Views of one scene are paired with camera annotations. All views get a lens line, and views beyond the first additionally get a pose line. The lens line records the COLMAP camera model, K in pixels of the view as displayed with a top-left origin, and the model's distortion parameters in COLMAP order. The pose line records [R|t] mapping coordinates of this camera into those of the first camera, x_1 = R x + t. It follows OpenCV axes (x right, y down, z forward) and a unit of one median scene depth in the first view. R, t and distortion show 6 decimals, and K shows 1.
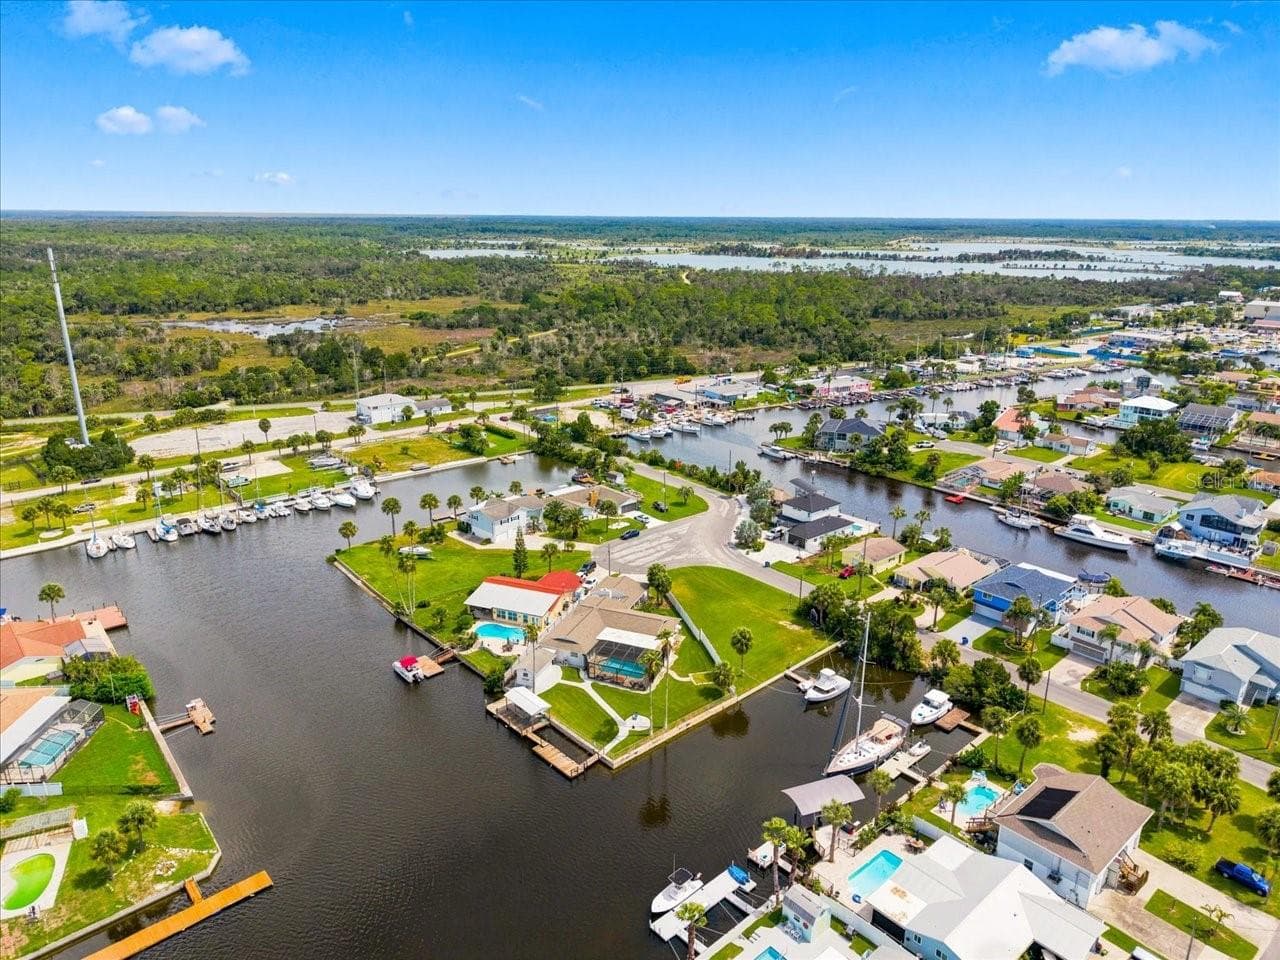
lens RADIAL K [[846.0, 0, 640.0], [0, 846.0, 480.0], [0, 0, 1]] dist [0.059576, -0.077227]
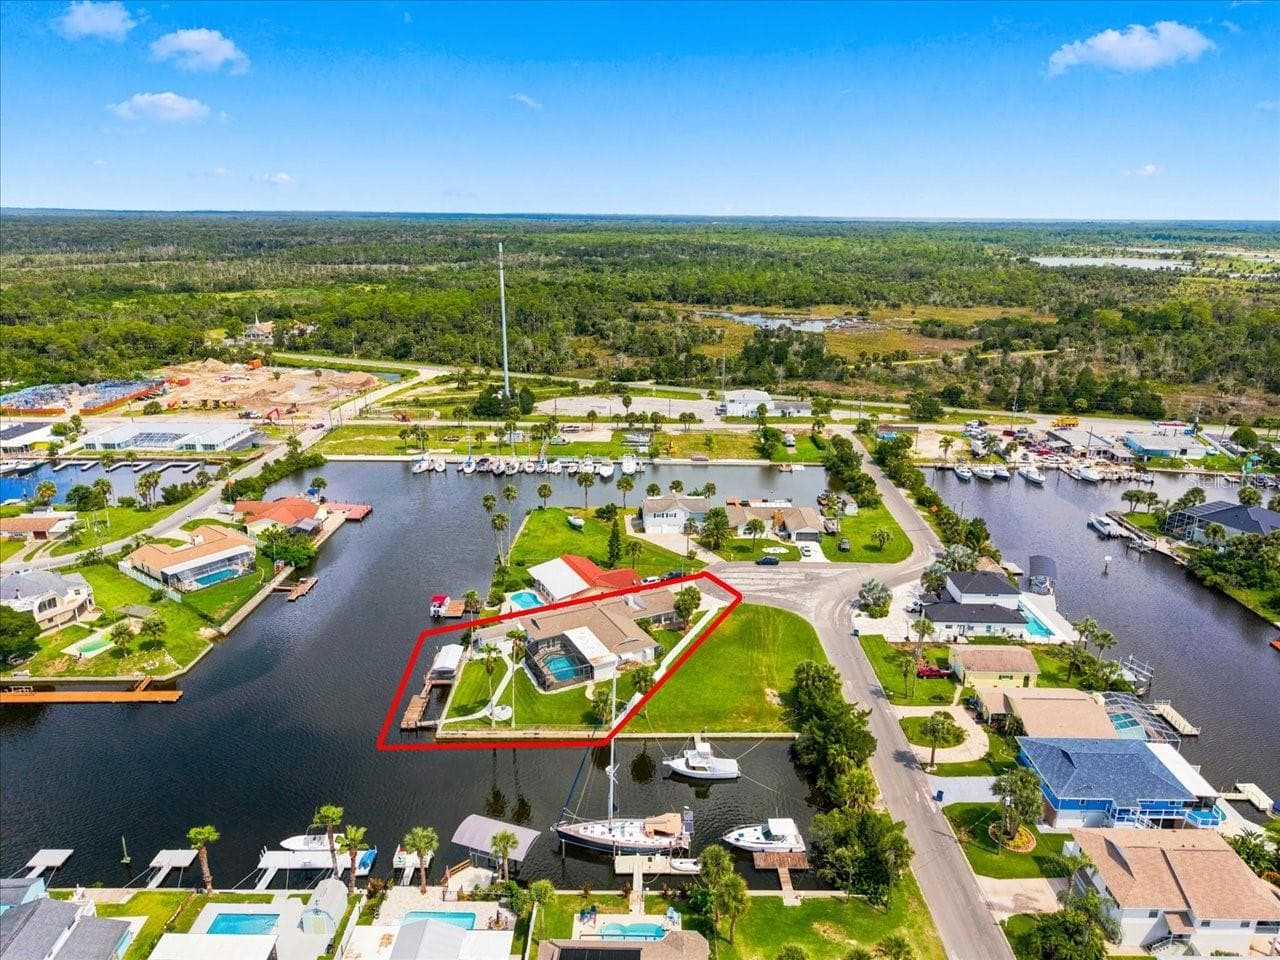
lens RADIAL K [[846.0, 0, 640.0], [0, 846.0, 480.0], [0, 0, 1]] dist [0.059576, -0.077227]
pose [[0.746769, 0.196418, -0.635418, 0.452509], [-0.200170, 0.977474, 0.066905, -0.055579], [0.634246, 0.077229, 0.769265, 0.190958]]
